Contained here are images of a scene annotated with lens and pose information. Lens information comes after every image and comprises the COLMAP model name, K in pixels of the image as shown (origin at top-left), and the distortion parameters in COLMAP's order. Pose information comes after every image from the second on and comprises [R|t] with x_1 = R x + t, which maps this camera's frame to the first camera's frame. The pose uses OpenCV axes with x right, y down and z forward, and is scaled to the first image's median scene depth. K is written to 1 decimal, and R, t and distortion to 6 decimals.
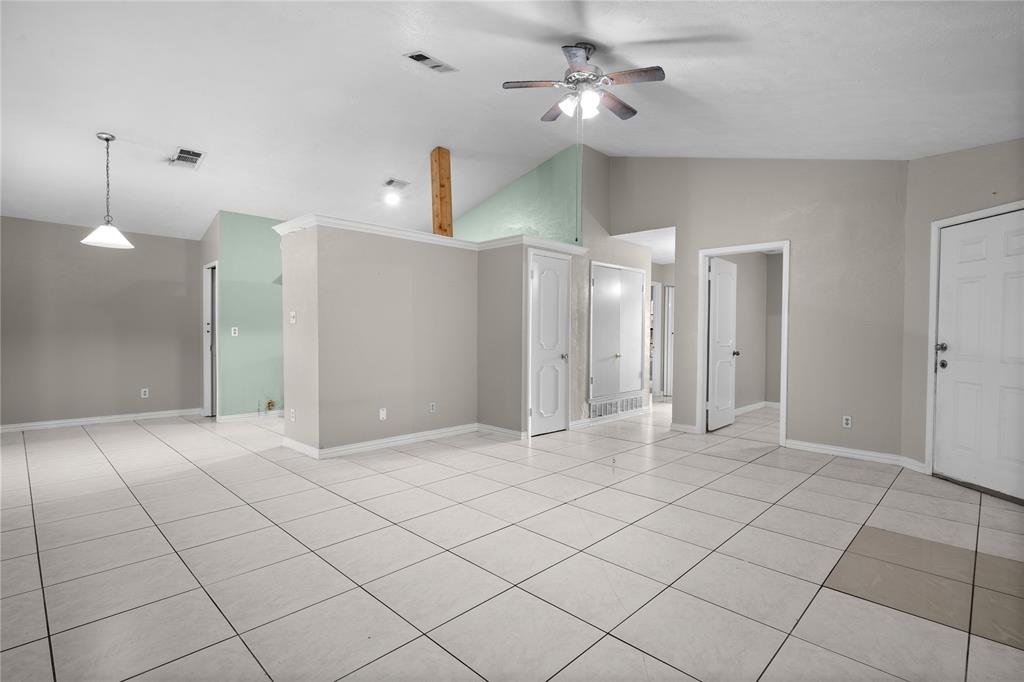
lens RADIAL K [[489.8, 0, 512.0], [0, 489.8, 341.0], [0, 0, 1]] dist [-0.001123, -0.000251]
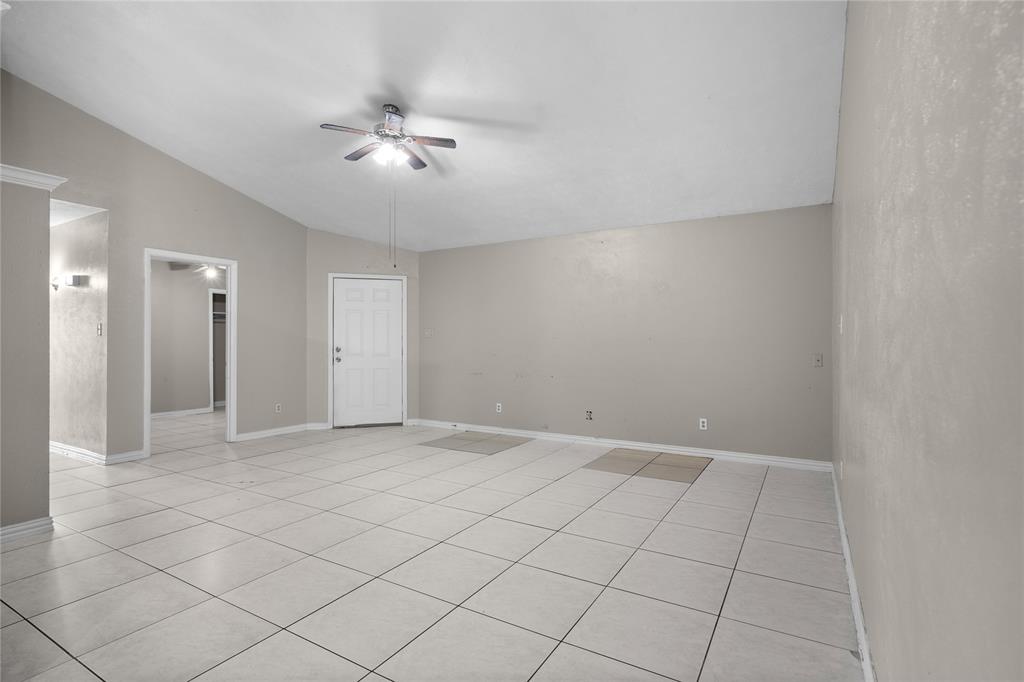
lens RADIAL K [[489.8, 0, 512.0], [0, 489.8, 341.0], [0, 0, 1]] dist [-0.001123, -0.000251]
pose [[-0.222579, -0.002729, 0.974911, -0.861651], [0.021802, 0.999732, 0.007776, -0.016092], [-0.974671, 0.022986, -0.222460, 0.773107]]
